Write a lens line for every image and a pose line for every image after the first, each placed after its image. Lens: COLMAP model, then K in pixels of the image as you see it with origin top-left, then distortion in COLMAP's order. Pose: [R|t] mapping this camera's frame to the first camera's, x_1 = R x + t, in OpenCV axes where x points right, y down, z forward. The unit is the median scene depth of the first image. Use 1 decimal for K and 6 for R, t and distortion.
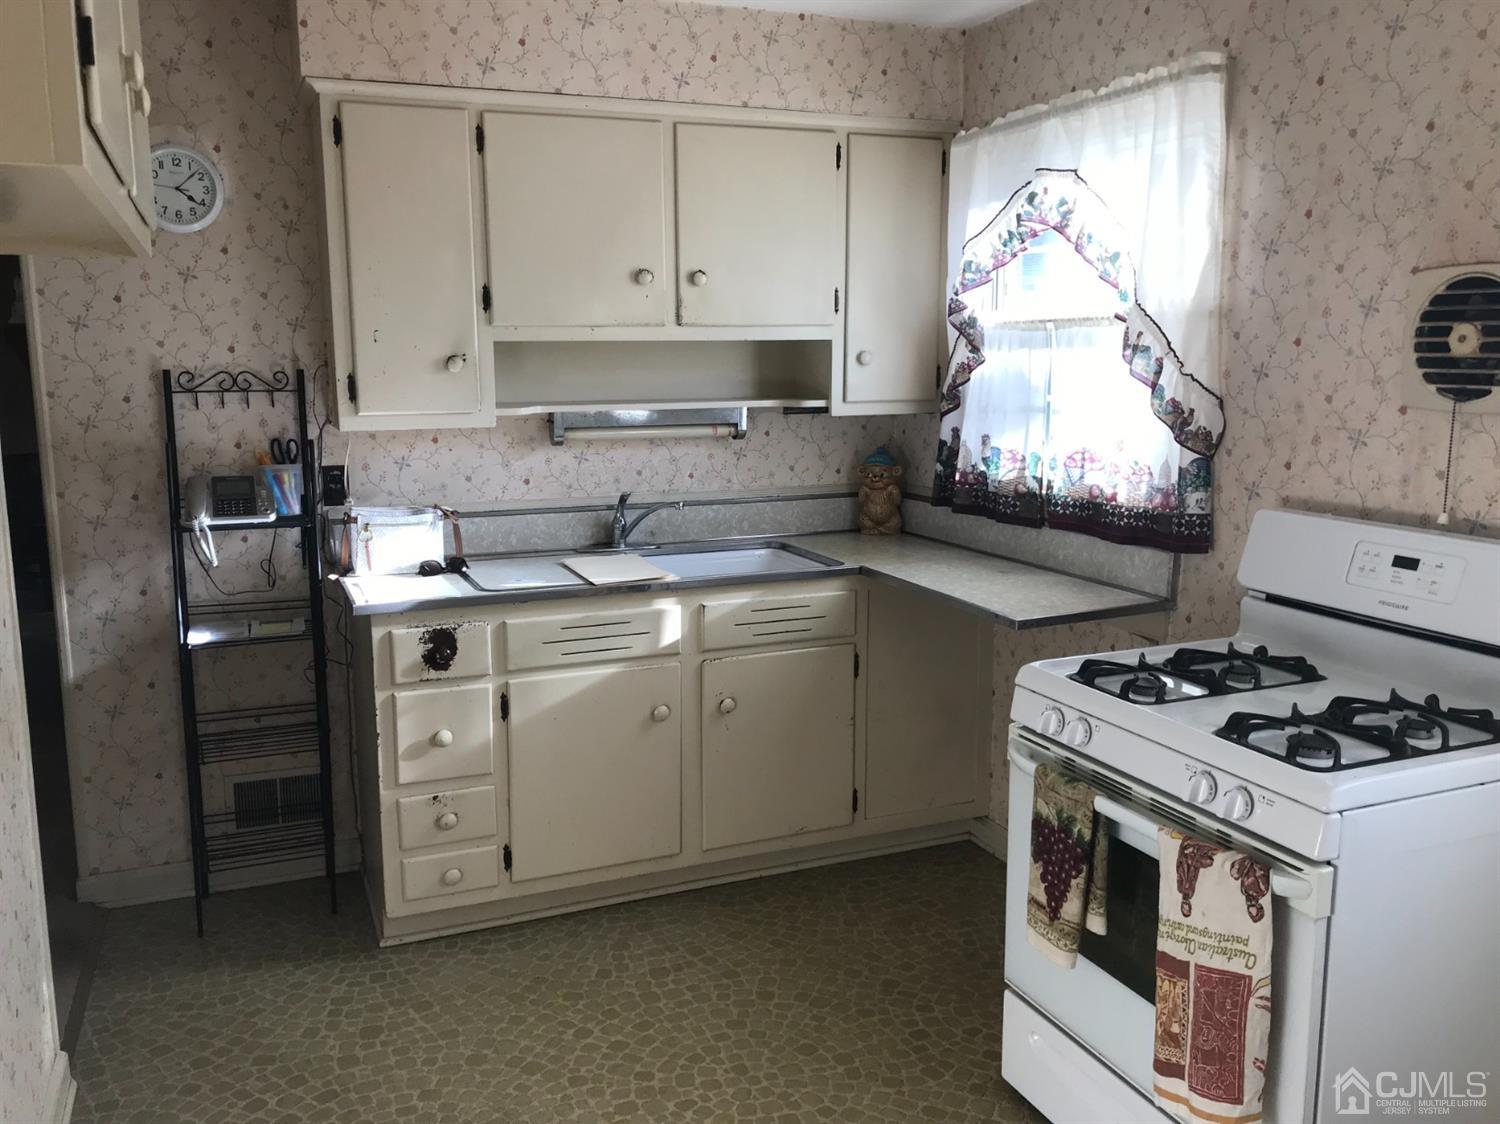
lens RADIAL K [[1231.4, 0, 737.2], [0, 1231.4, 556.5], [0, 0, 1]] dist [0.028810, -0.019457]
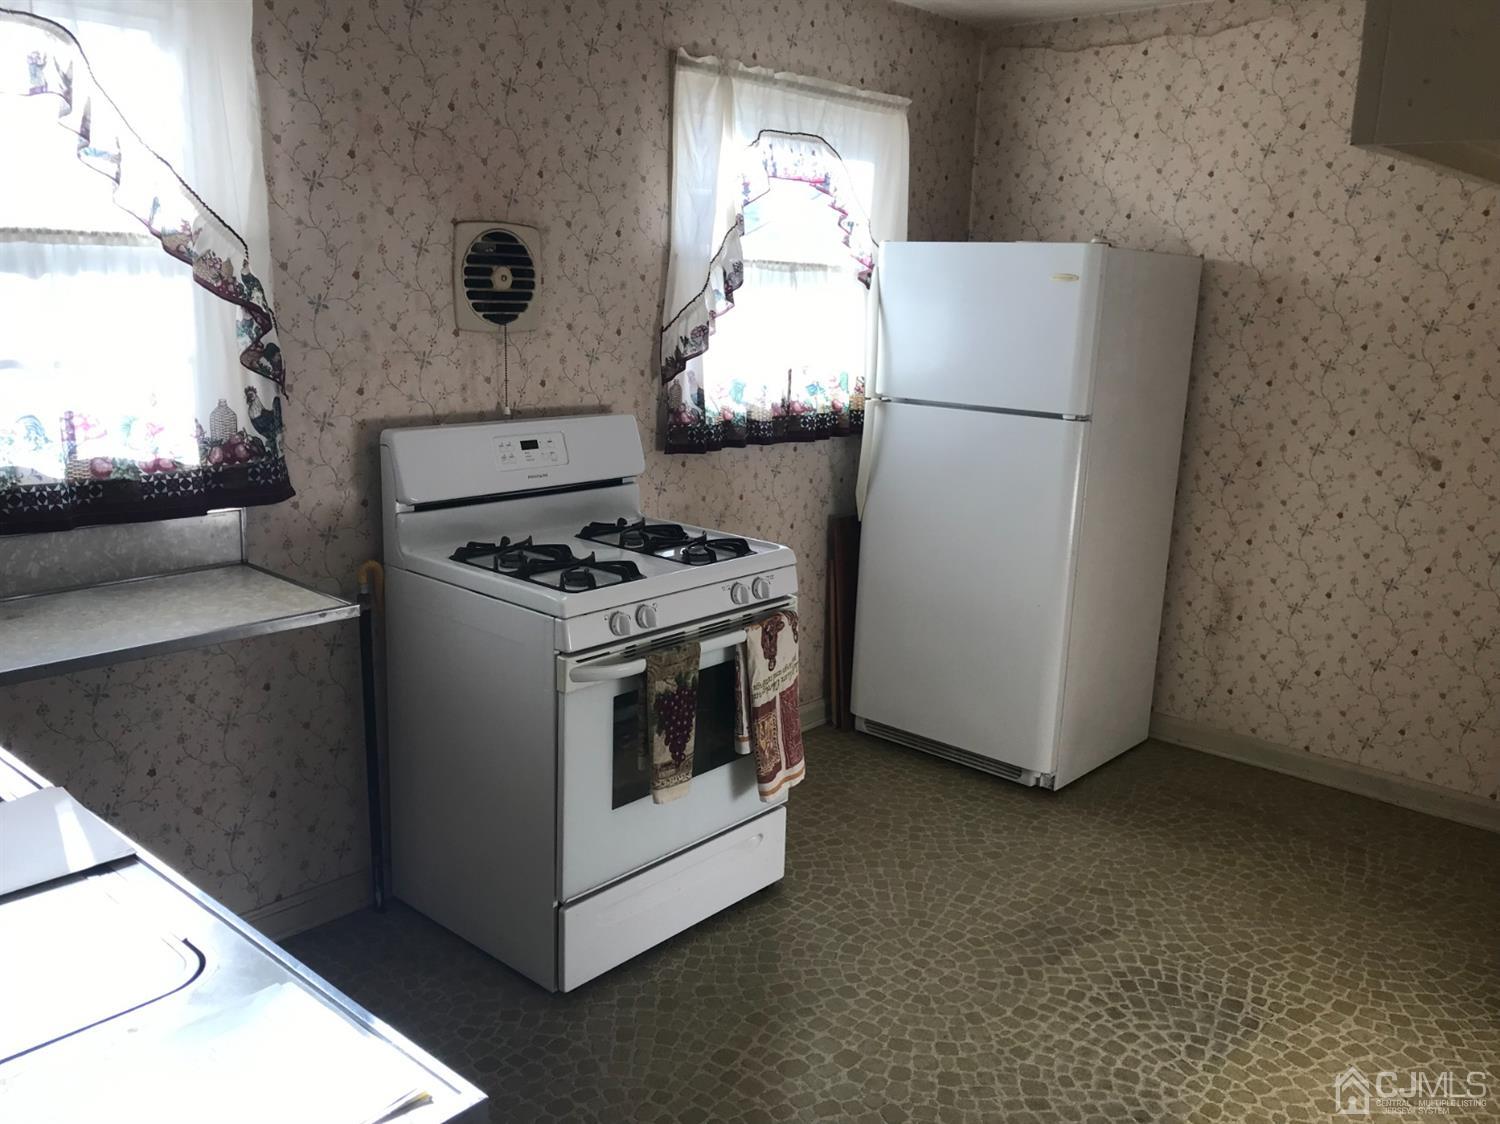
lens RADIAL K [[1231.4, 0, 737.2], [0, 1231.4, 556.5], [0, 0, 1]] dist [0.028810, -0.019457]
pose [[-0.429940, -0.207251, 0.878748, -0.720687], [0.124207, 0.950465, 0.284935, -0.218227], [-0.894273, 0.231651, -0.382901, 1.242636]]
